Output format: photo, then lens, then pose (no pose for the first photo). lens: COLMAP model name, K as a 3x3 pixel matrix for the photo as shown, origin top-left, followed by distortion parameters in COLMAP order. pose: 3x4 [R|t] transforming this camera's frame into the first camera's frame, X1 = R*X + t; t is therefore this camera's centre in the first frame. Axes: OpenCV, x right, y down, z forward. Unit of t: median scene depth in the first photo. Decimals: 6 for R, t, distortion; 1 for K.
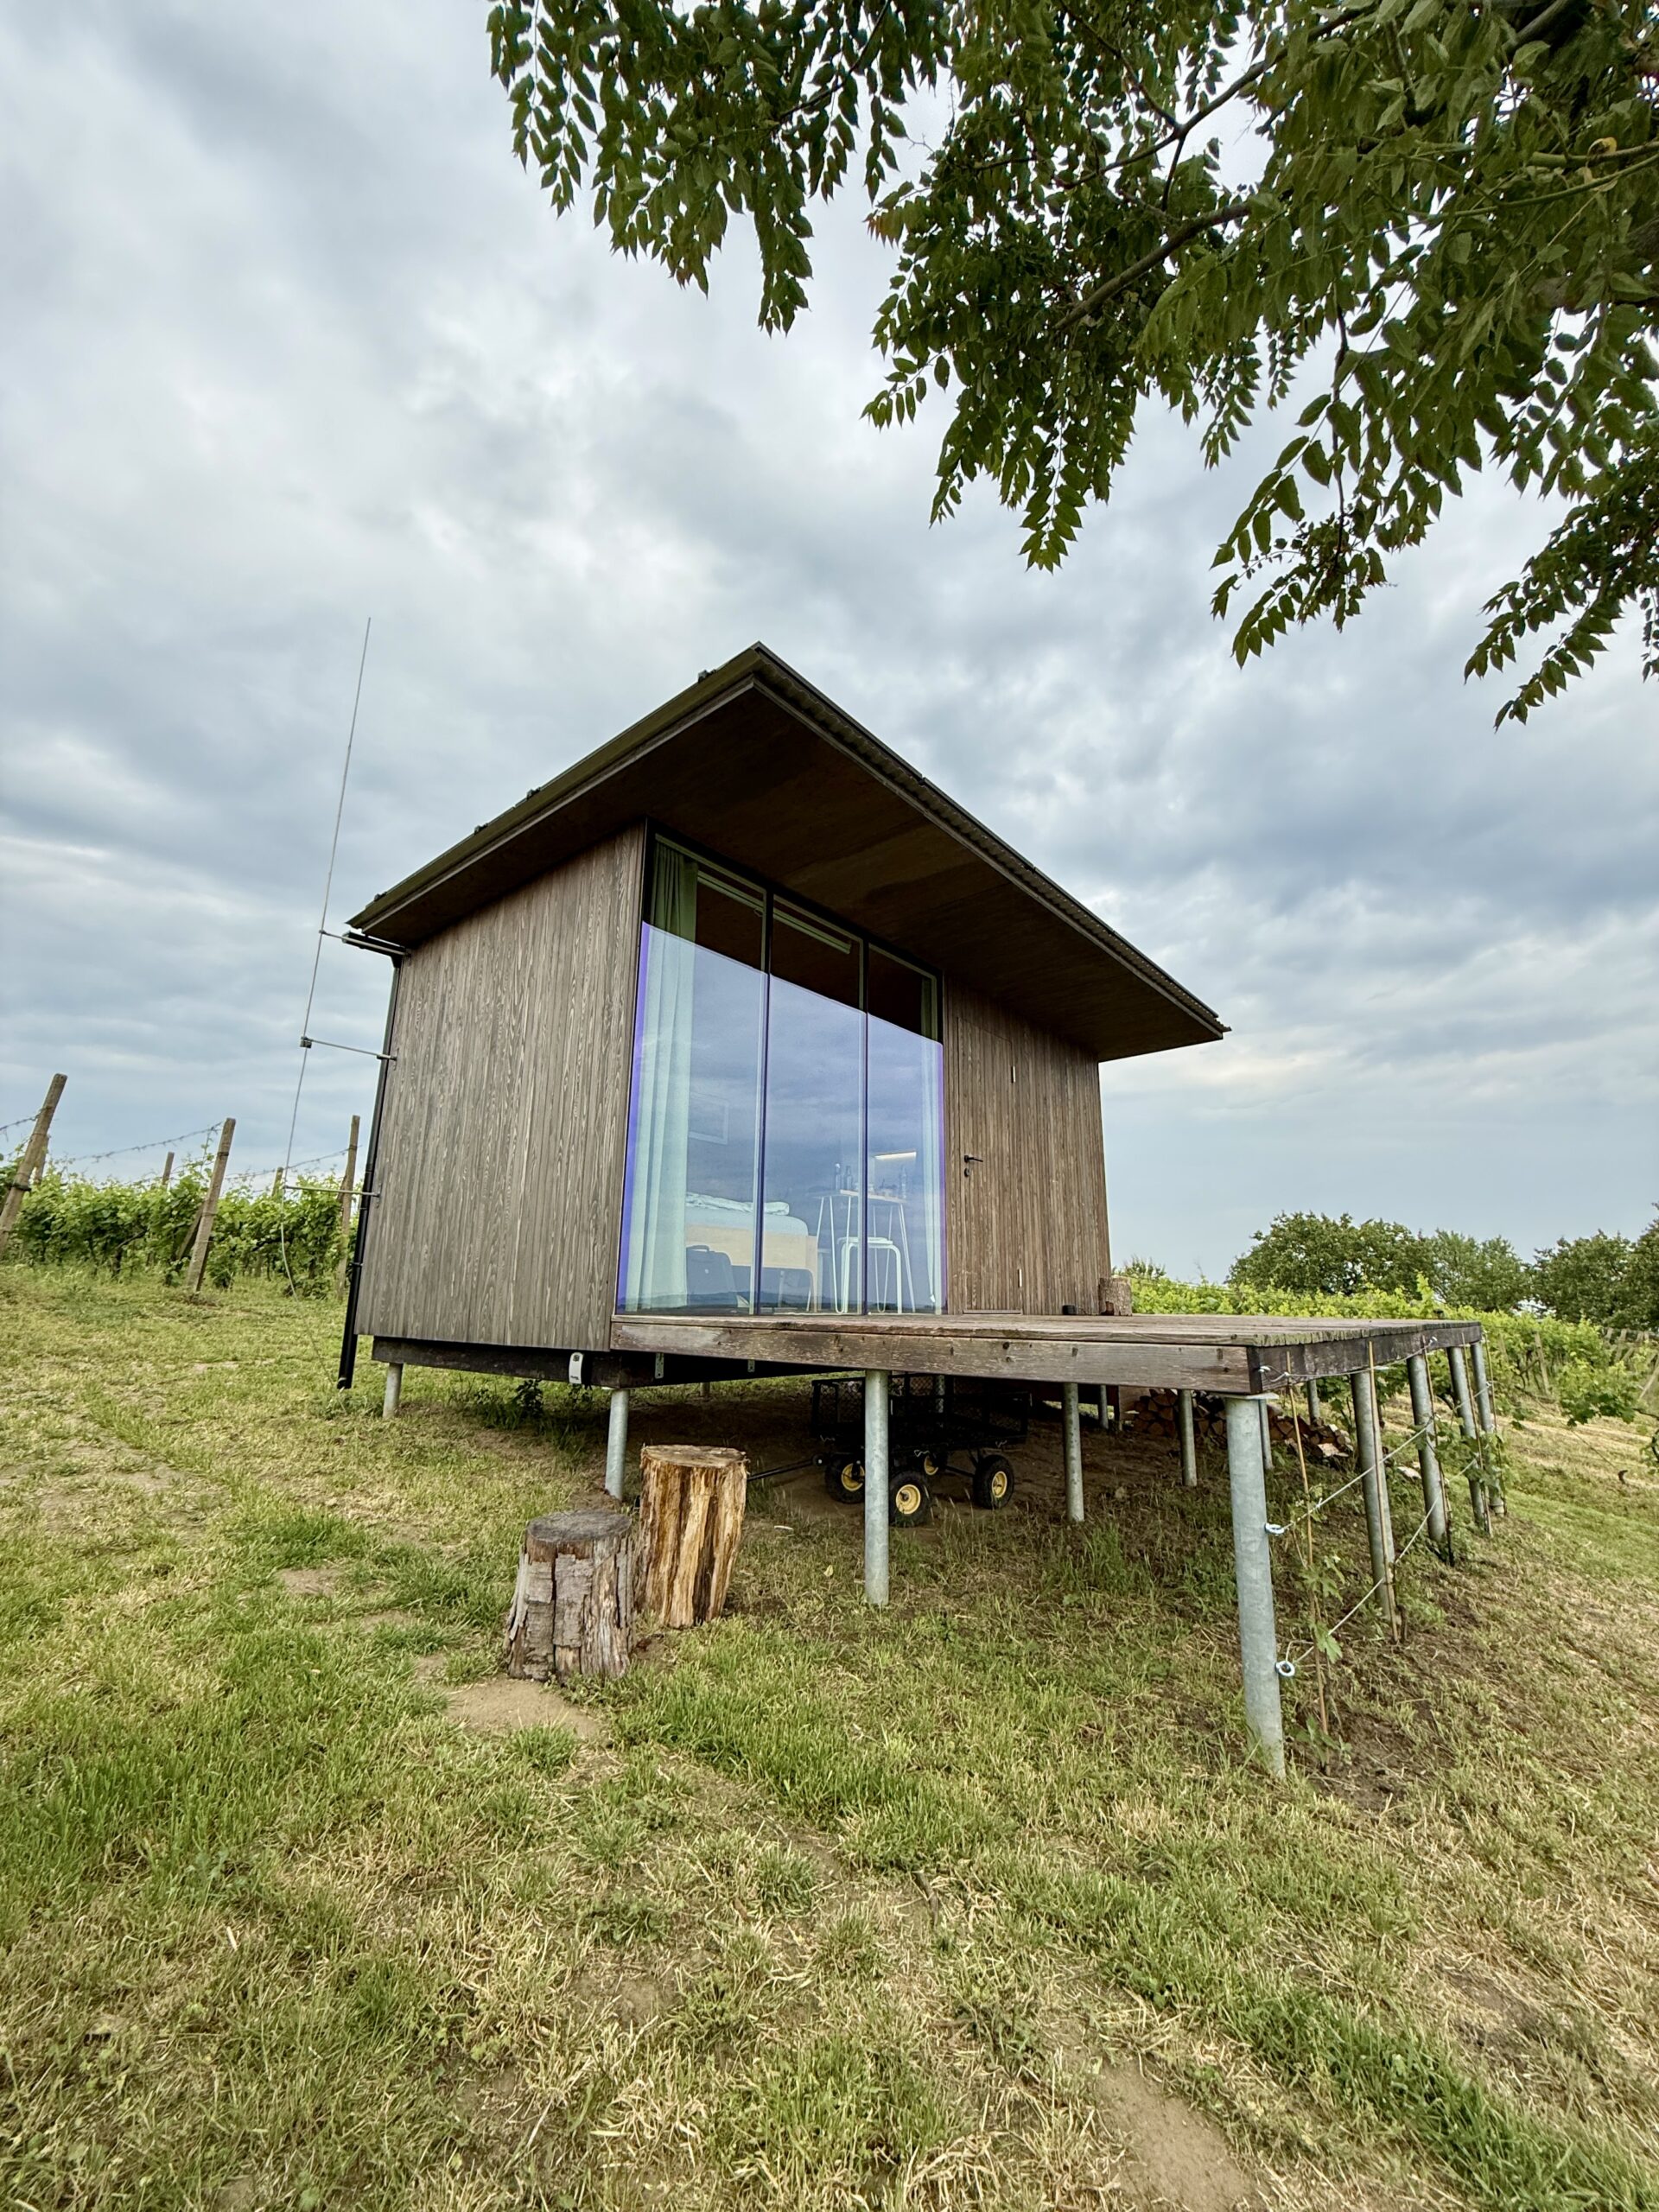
lens RADIAL K [[880.6, 0, 830.9], [0, 880.6, 1094.7], [0, 0, 1]] dist [0.001021, 0.000243]
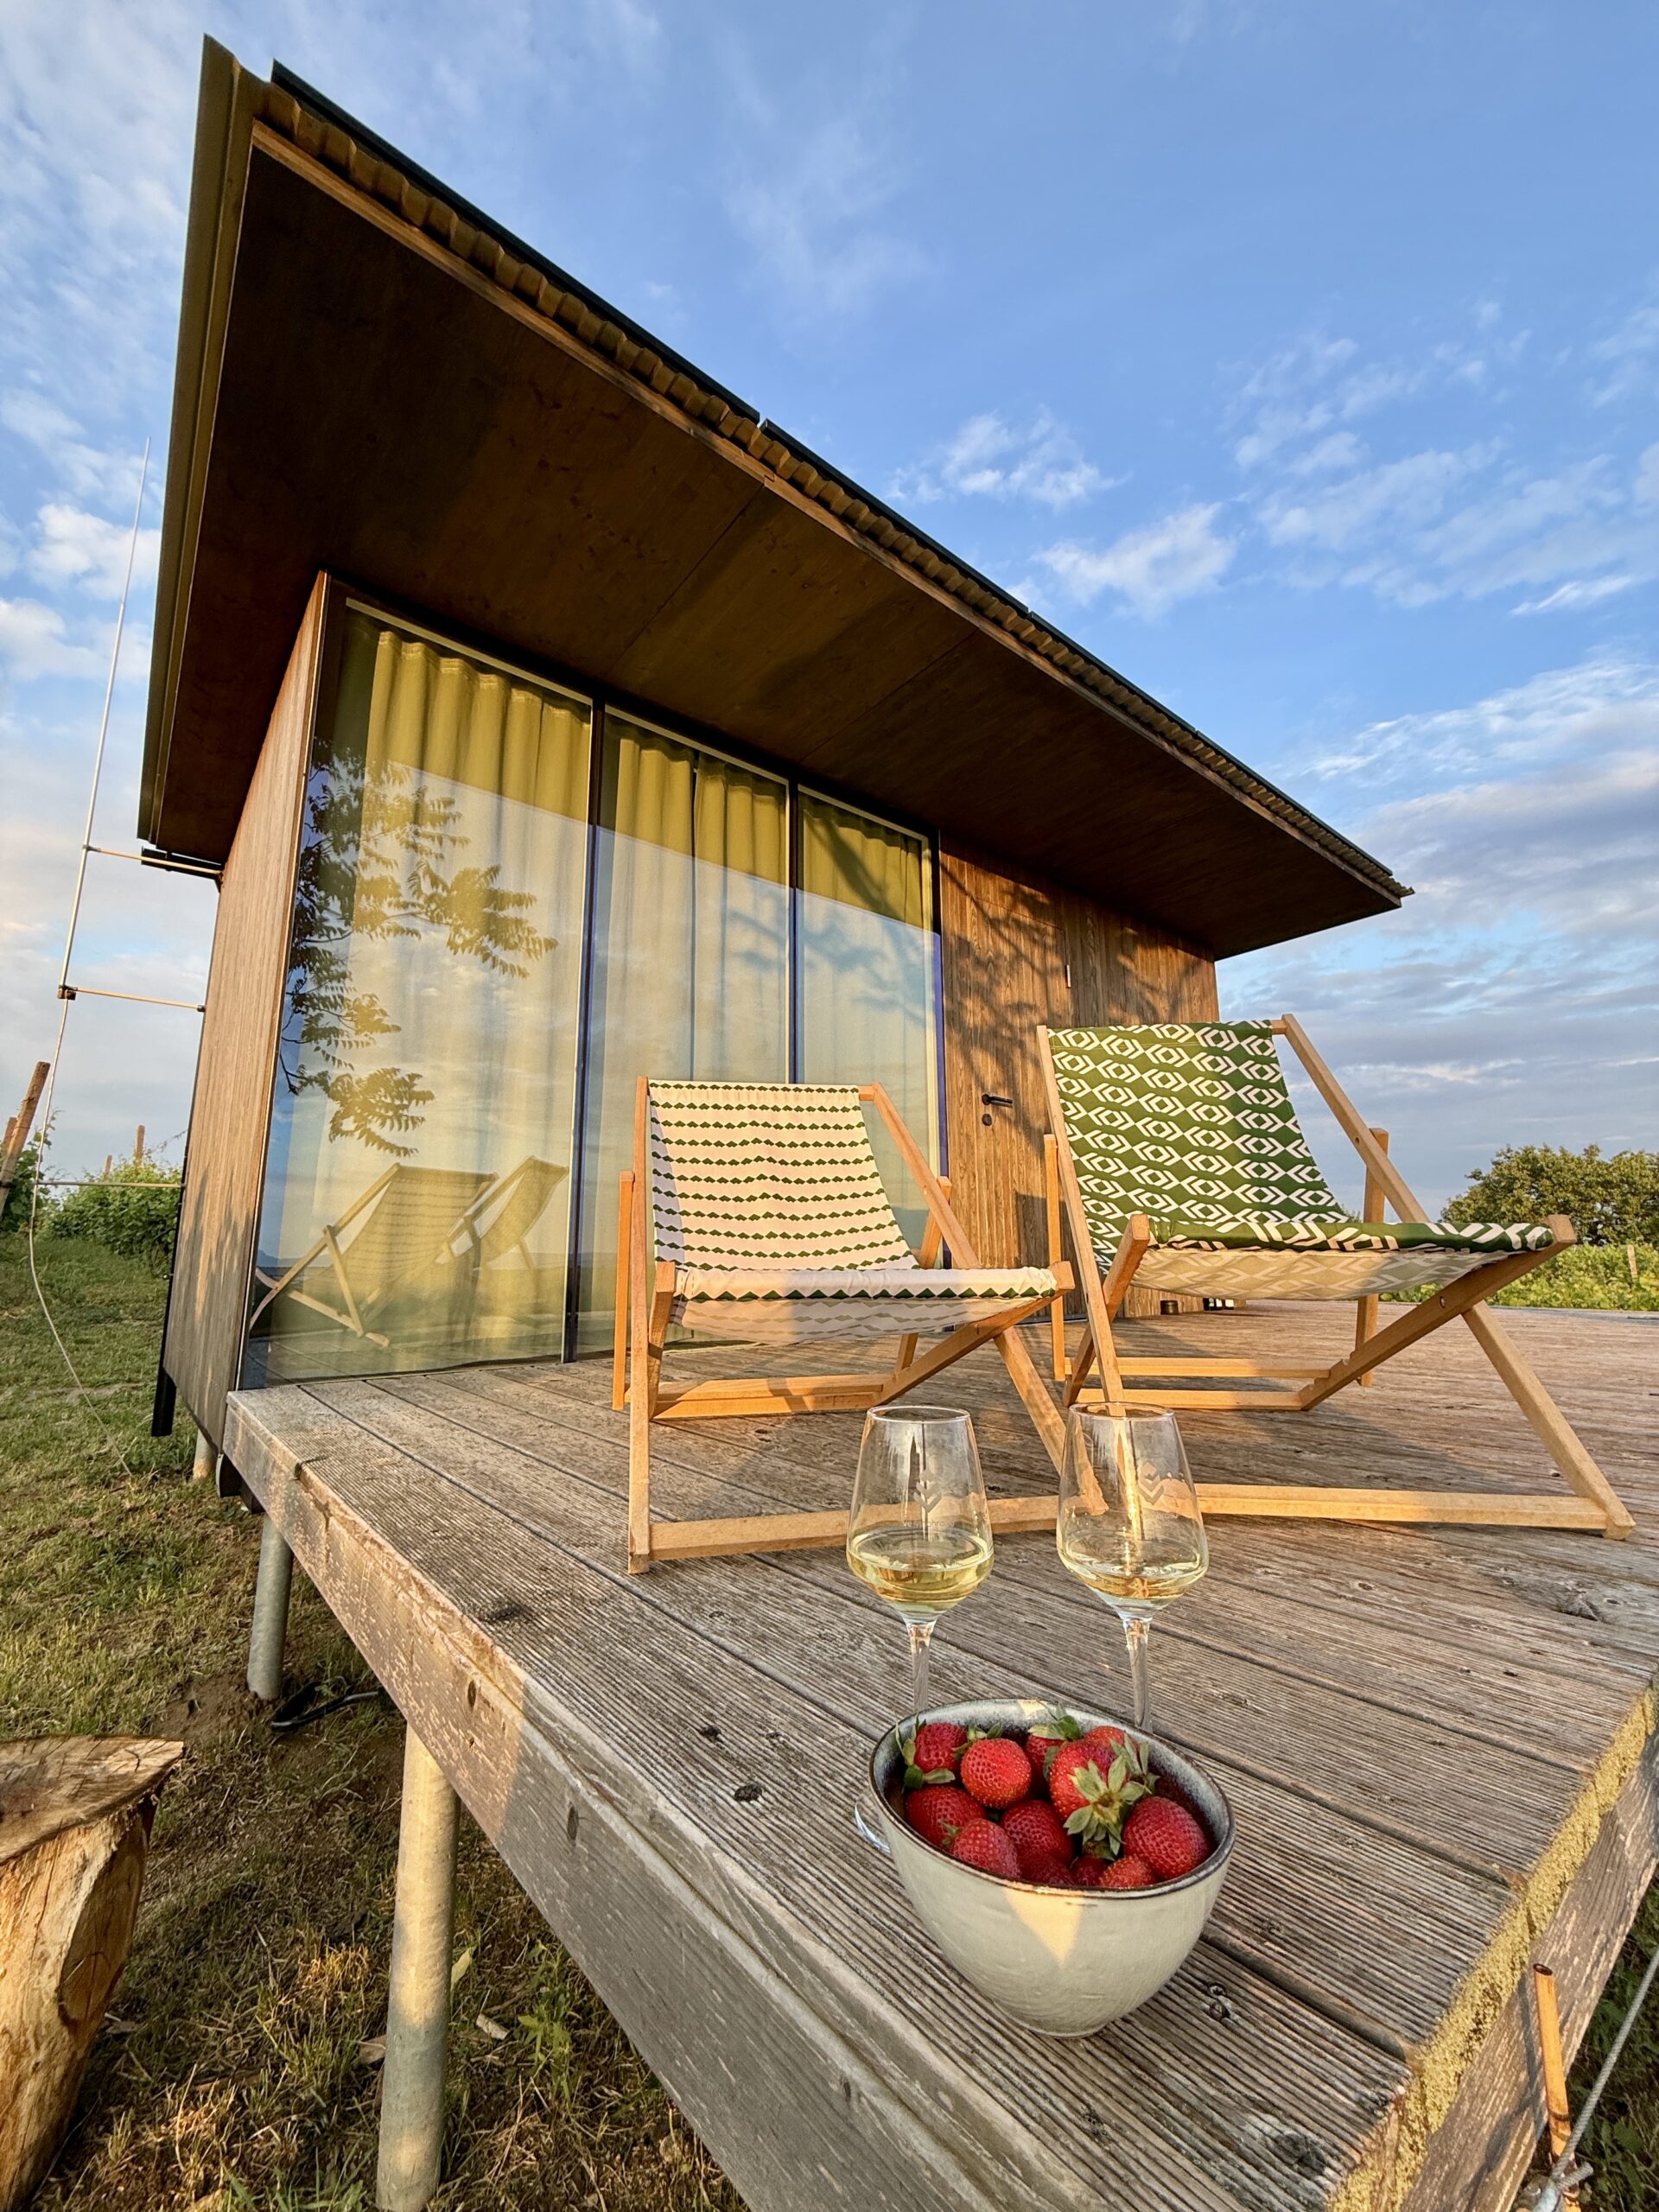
lens RADIAL K [[880.6, 0, 830.9], [0, 880.6, 1094.7], [0, 0, 1]] dist [0.001021, 0.000243]
pose [[0.982326, -0.053724, -0.179304, 0.125199], [0.062526, 0.997082, 0.043802, 0.024814], [0.176427, -0.054239, 0.982818, 0.242204]]
